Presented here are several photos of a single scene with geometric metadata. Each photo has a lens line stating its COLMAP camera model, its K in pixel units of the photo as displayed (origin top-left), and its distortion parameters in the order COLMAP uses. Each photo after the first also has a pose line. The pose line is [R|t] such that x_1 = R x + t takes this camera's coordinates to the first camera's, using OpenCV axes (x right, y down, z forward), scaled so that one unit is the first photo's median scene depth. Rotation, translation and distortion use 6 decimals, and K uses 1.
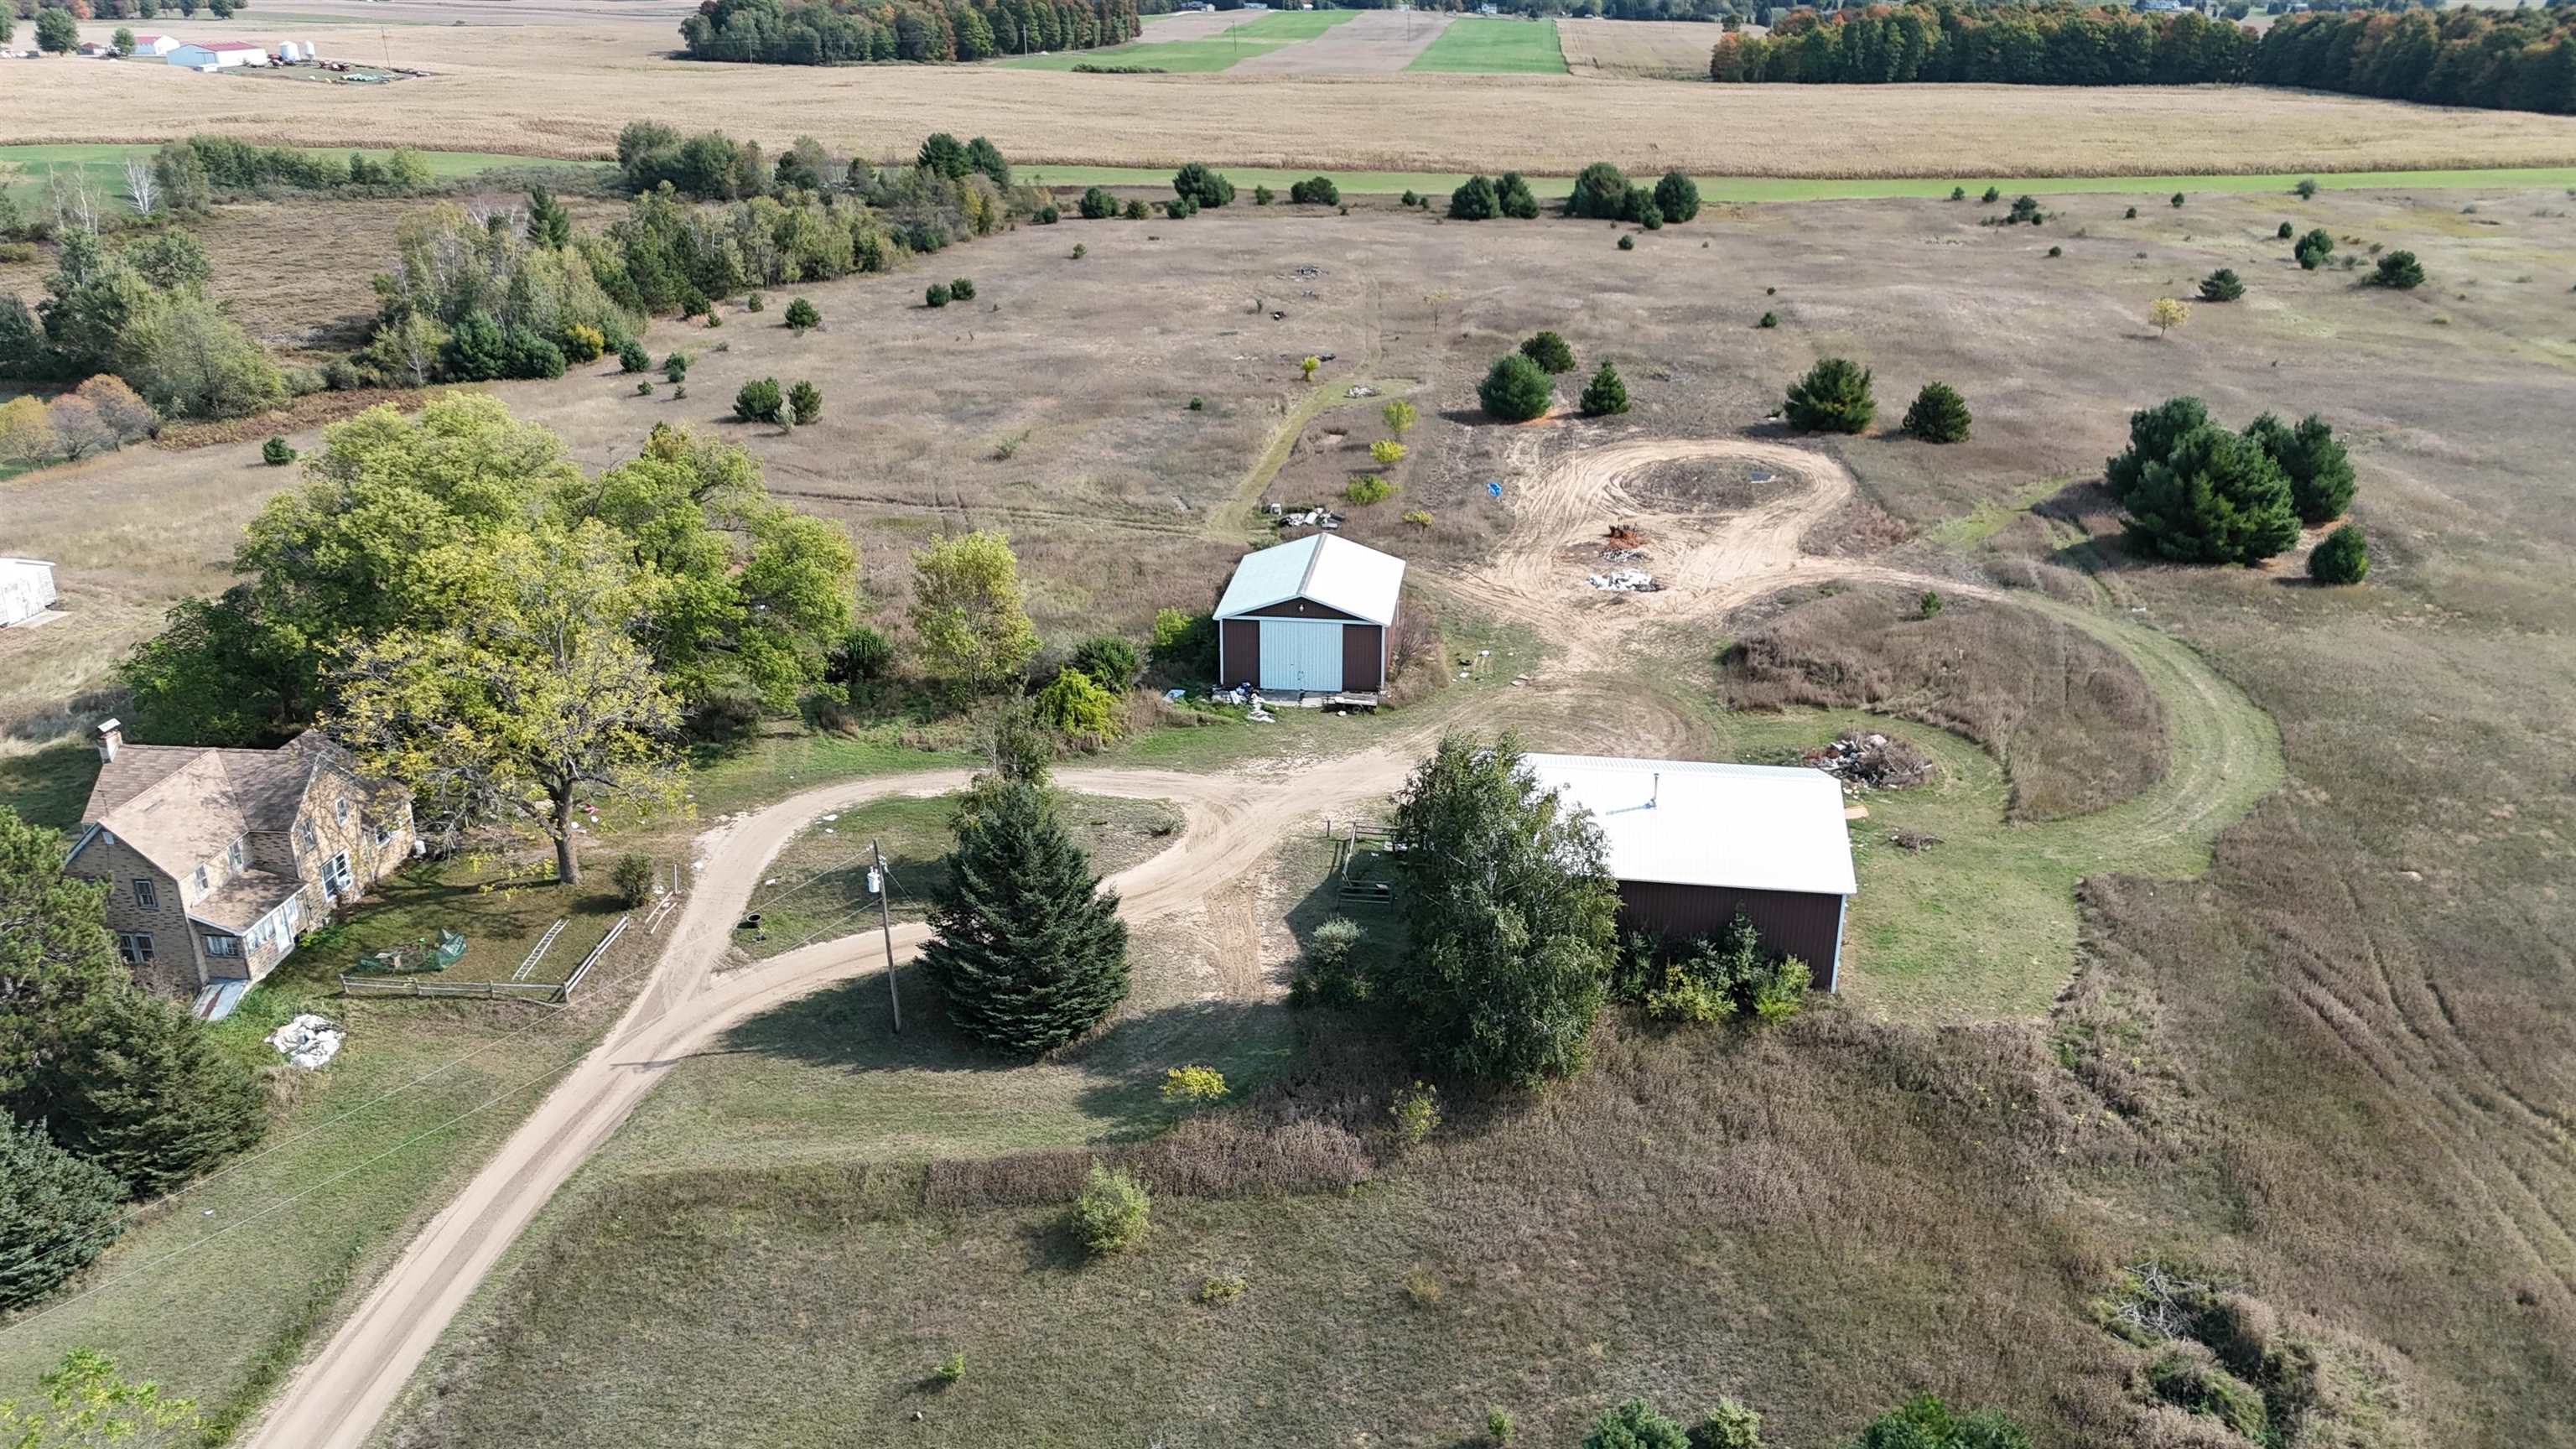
lens RADIAL K [[1897.1, 0, 1297.4], [0, 1897.1, 717.0], [0, 0, 1]] dist [0.080318, -0.076438]
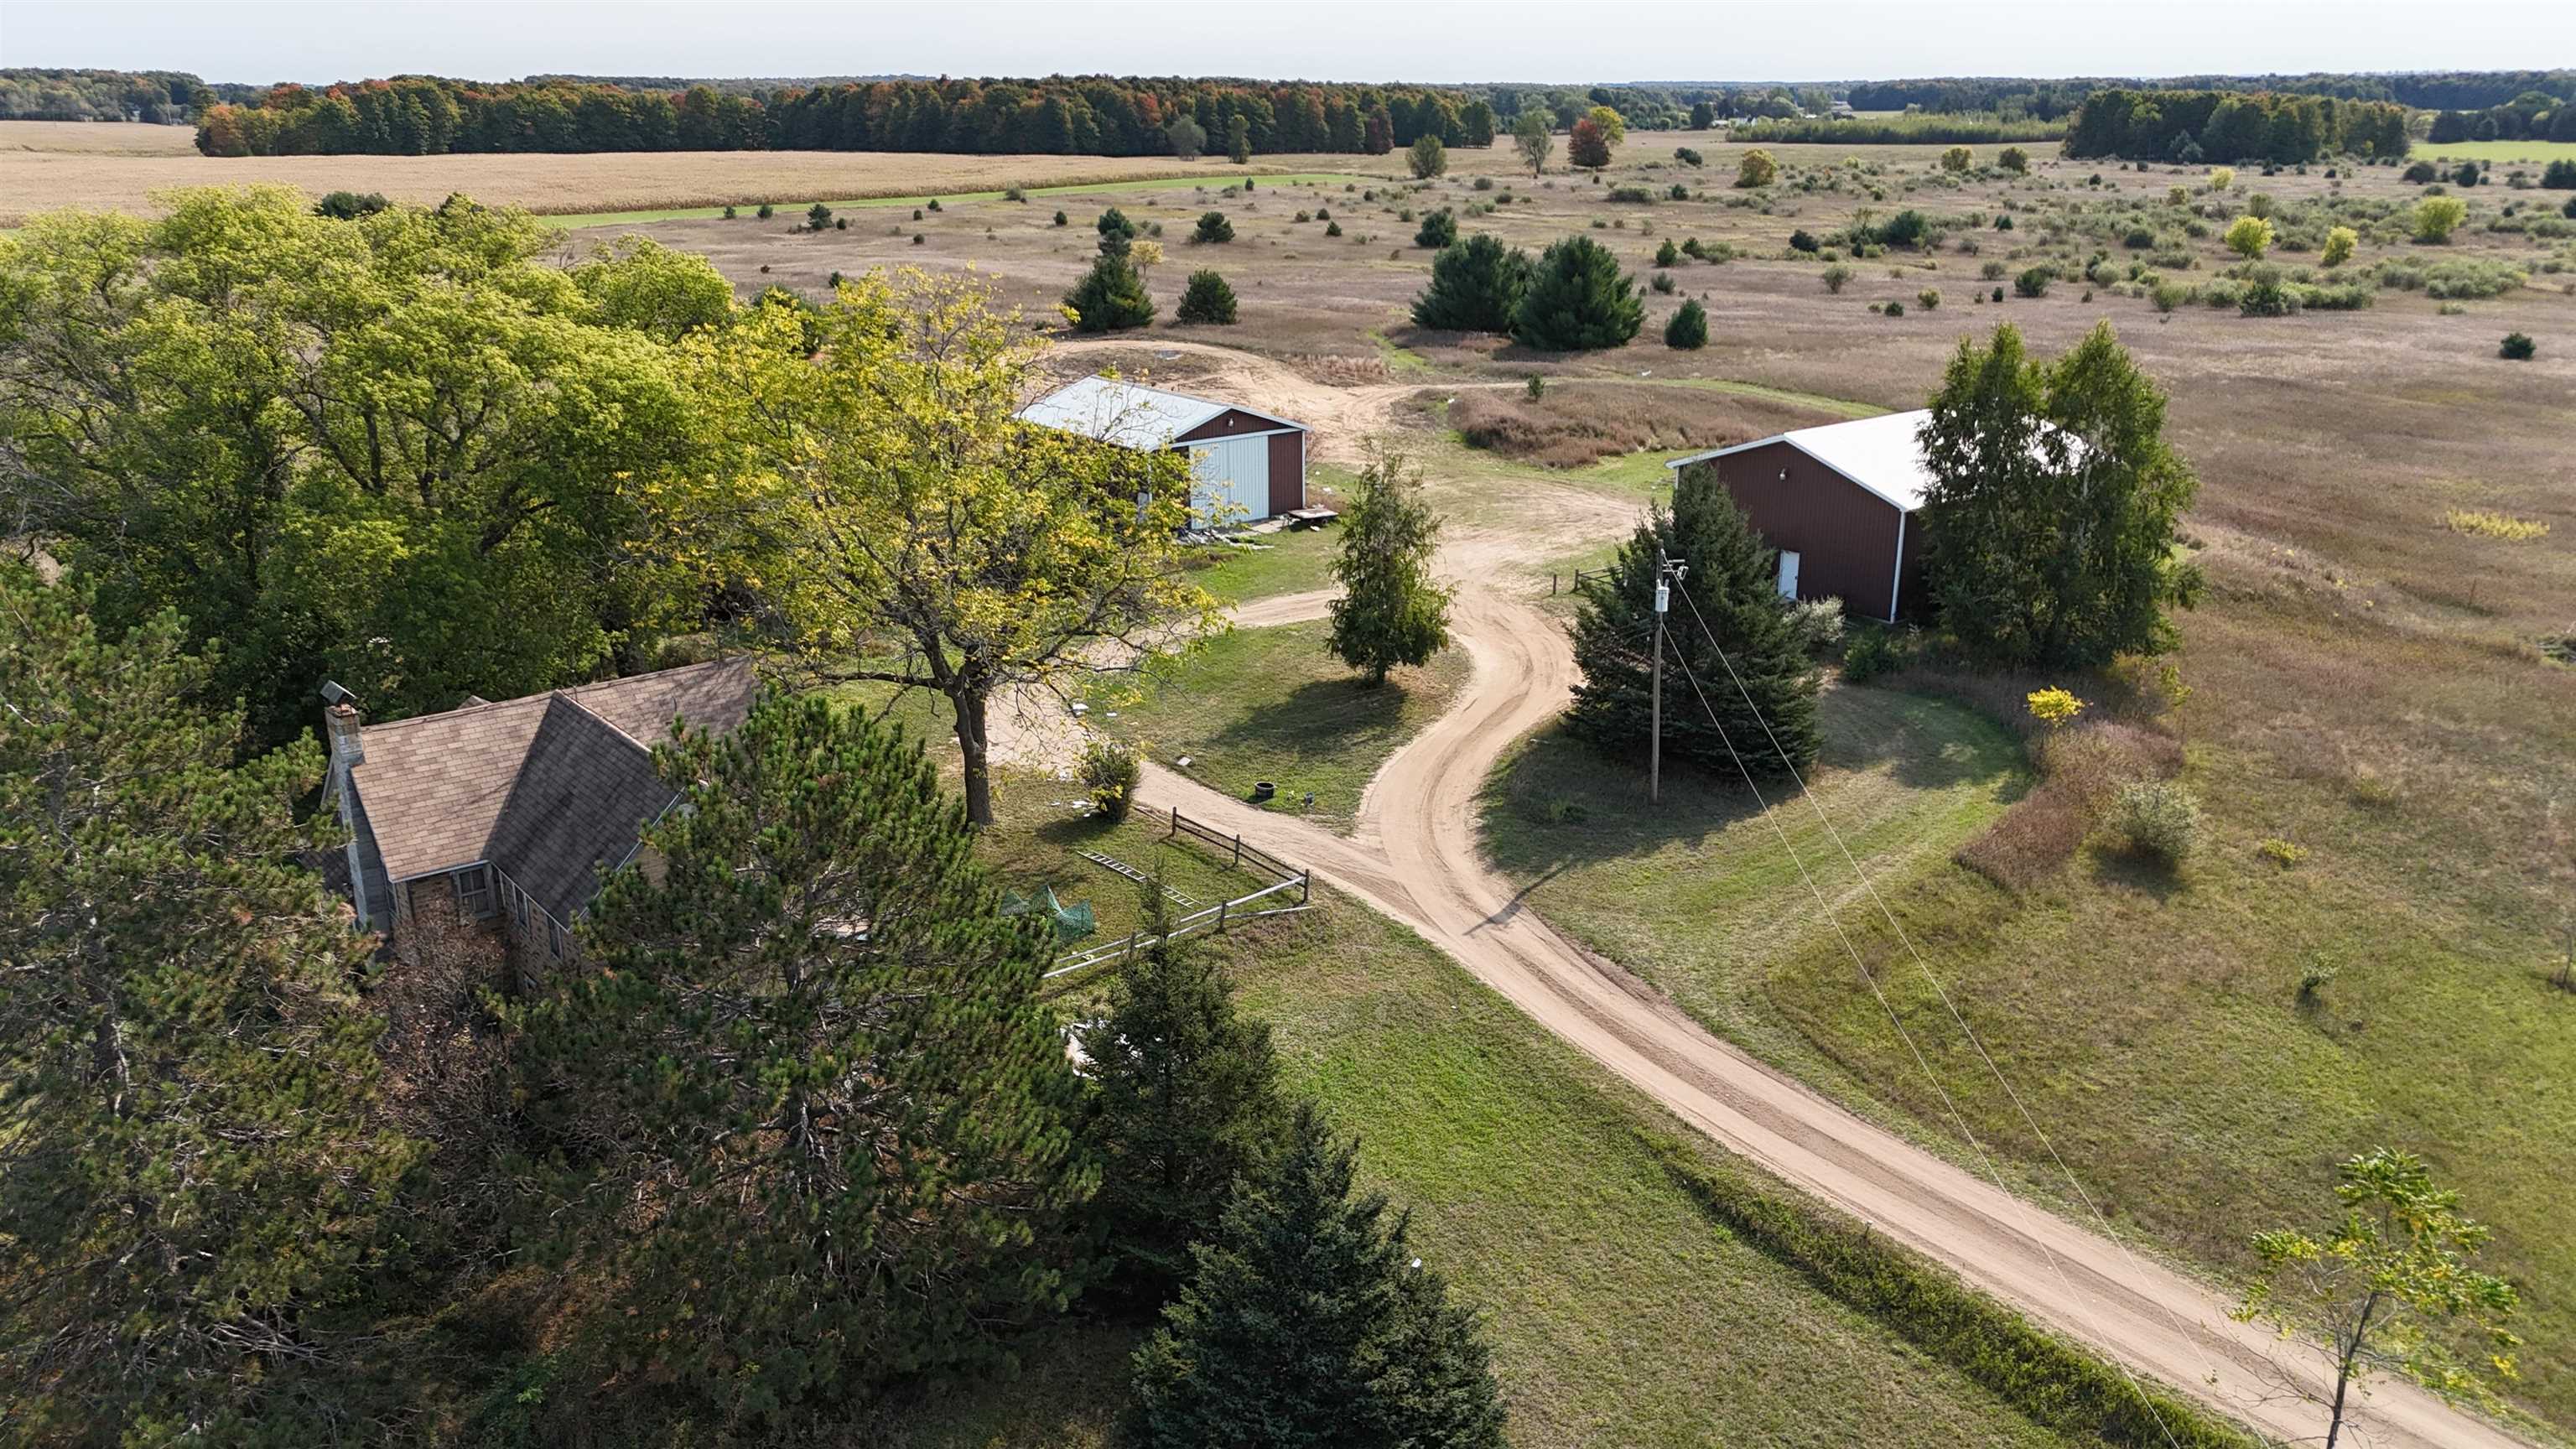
lens RADIAL K [[1897.1, 0, 1297.4], [0, 1897.1, 717.0], [0, 0, 1]] dist [0.080318, -0.076438]
pose [[0.707177, -0.224738, 0.670368, -0.690637], [0.262790, 0.963762, 0.045877, 0.046905], [-0.656385, 0.143723, 0.740609, 0.421572]]
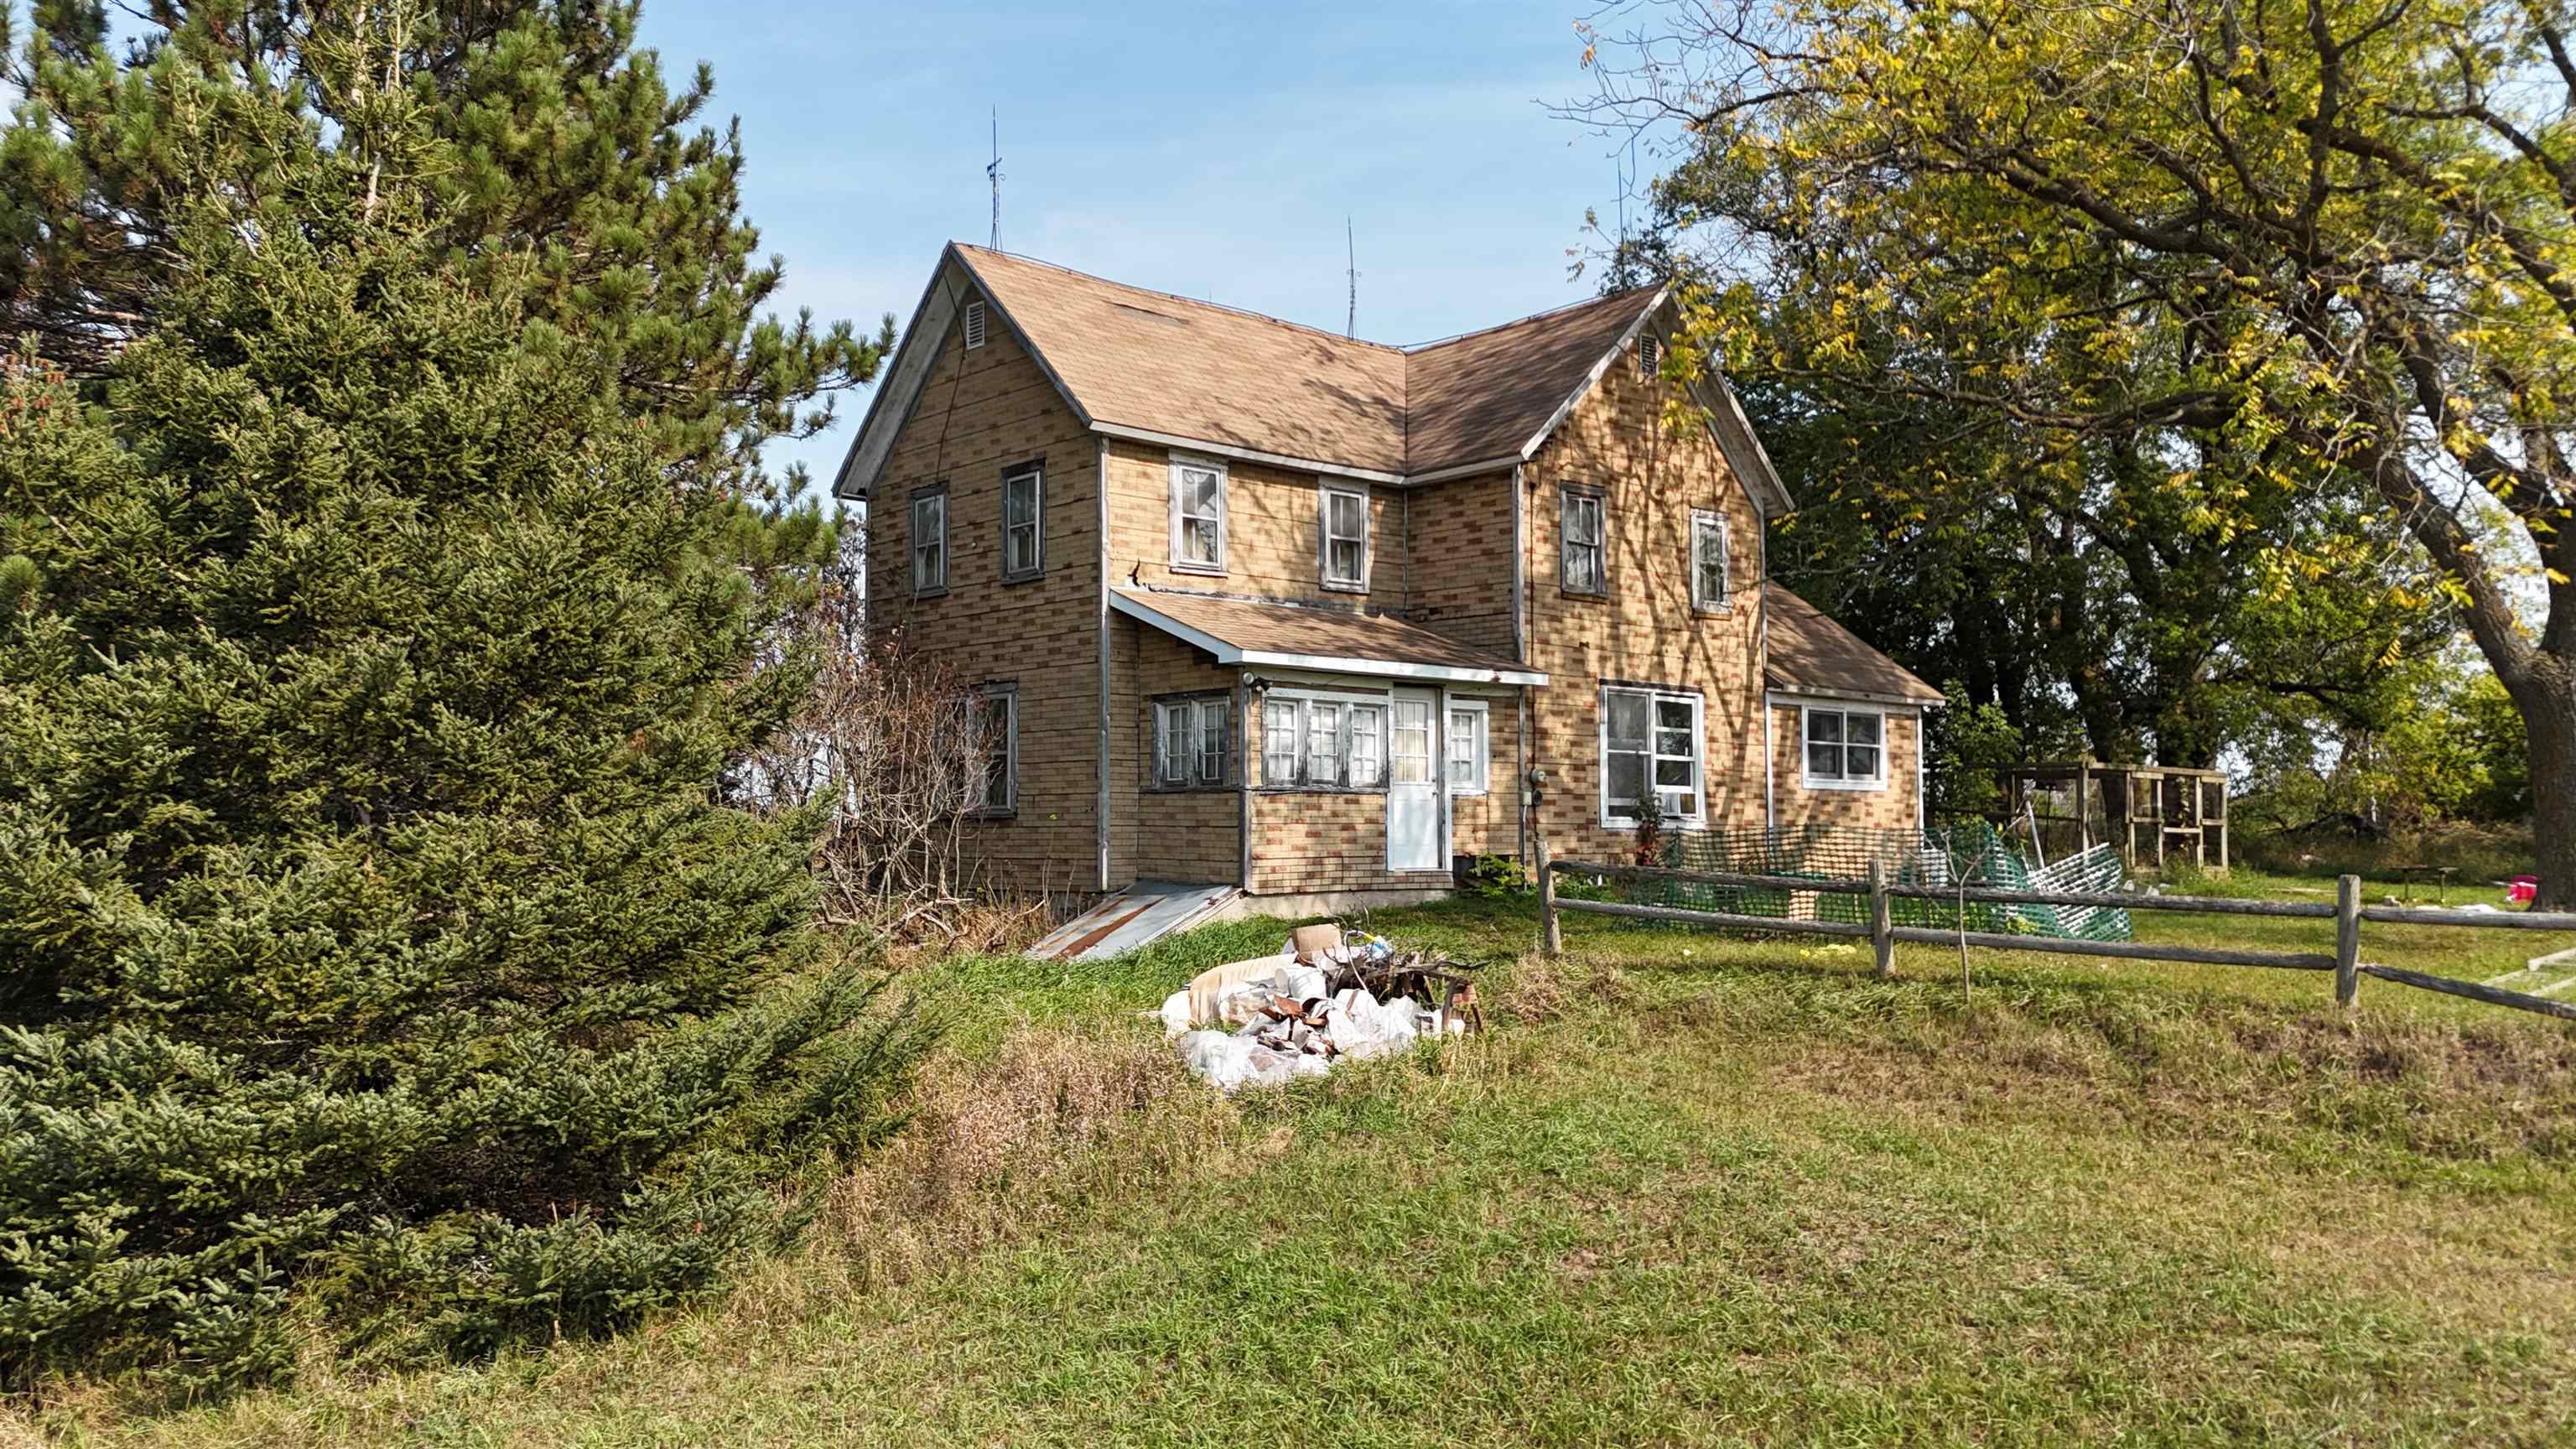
lens RADIAL K [[1897.1, 0, 1297.4], [0, 1897.1, 717.0], [0, 0, 1]] dist [0.080318, -0.076438]
pose [[0.736412, -0.039559, -0.675375, -0.319067], [-0.246531, 0.913956, -0.322346, 0.163515], [0.630015, 0.403881, 0.663296, 0.711883]]
